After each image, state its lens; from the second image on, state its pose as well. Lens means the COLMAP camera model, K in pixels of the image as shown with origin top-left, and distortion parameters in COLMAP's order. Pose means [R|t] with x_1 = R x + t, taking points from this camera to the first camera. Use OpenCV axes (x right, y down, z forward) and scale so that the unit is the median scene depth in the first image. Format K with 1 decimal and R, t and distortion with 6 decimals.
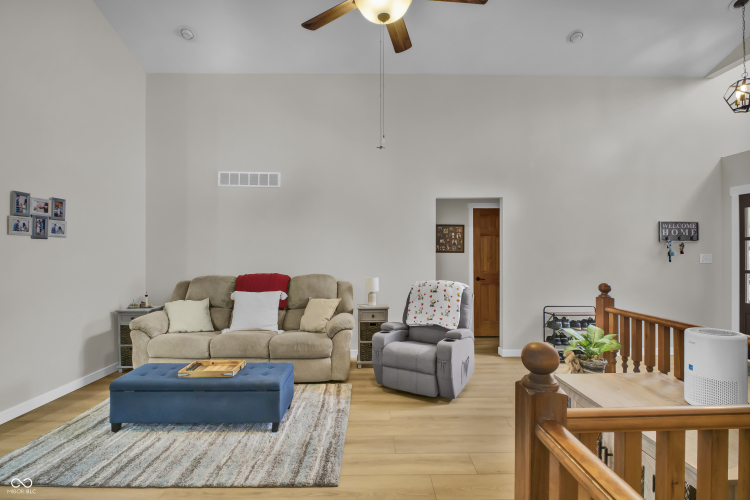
lens RADIAL K [[359.4, 0, 379.0], [0, 359.4, 251.9], [0, 0, 1]] dist [-0.004486, -0.006758]
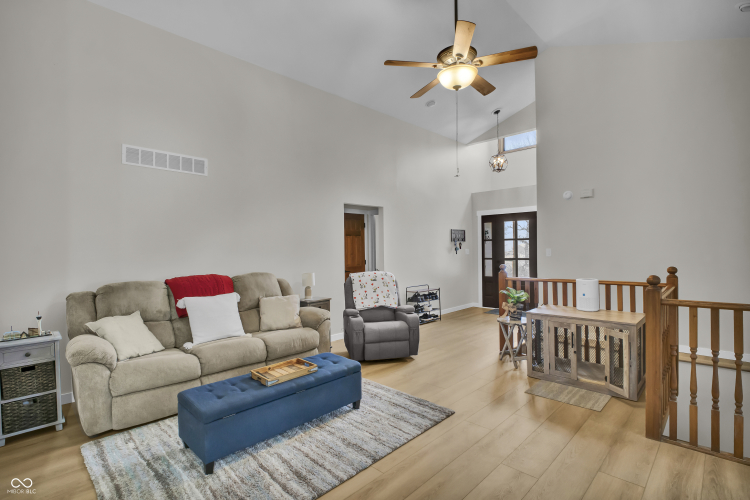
lens RADIAL K [[359.4, 0, 370.5], [0, 359.4, 249.6], [0, 0, 1]] dist [-0.004486, -0.006758]
pose [[0.712187, -0.008078, 0.701943, -0.719861], [0.009264, 0.999955, 0.002108, 0.001202], [-0.701929, 0.005001, 0.712230, 0.116708]]
